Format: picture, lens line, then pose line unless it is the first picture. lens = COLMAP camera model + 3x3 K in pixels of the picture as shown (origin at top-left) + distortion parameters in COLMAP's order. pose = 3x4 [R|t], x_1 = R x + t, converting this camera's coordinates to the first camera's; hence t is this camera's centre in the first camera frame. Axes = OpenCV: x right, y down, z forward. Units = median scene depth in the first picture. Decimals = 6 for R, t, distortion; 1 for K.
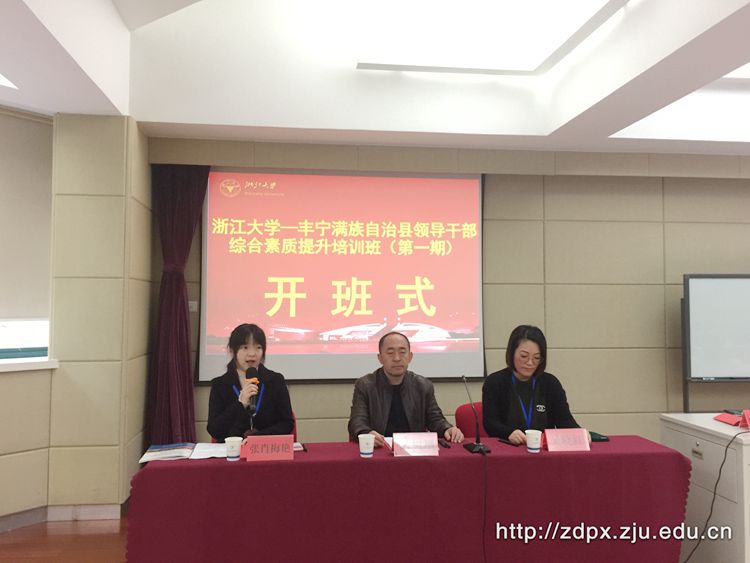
lens RADIAL K [[640.7, 0, 372.7], [0, 640.7, 283.6], [0, 0, 1]] dist [0.053342, -0.020042]
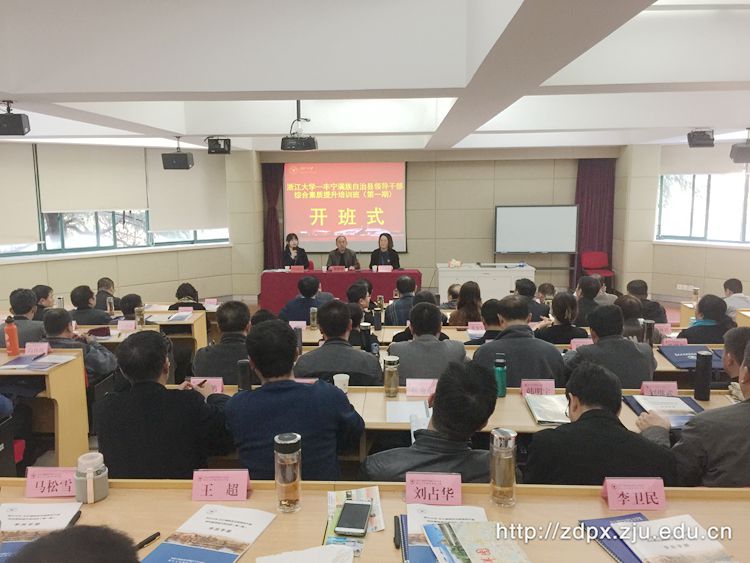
lens RADIAL K [[640.7, 0, 376.2], [0, 640.7, 284.9], [0, 0, 1]] dist [0.053342, -0.020042]
pose [[0.986369, 0.016339, -0.163733, 0.465304], [0.014977, 0.982013, 0.188218, -0.175392], [0.163863, -0.188105, 0.968383, -1.297713]]
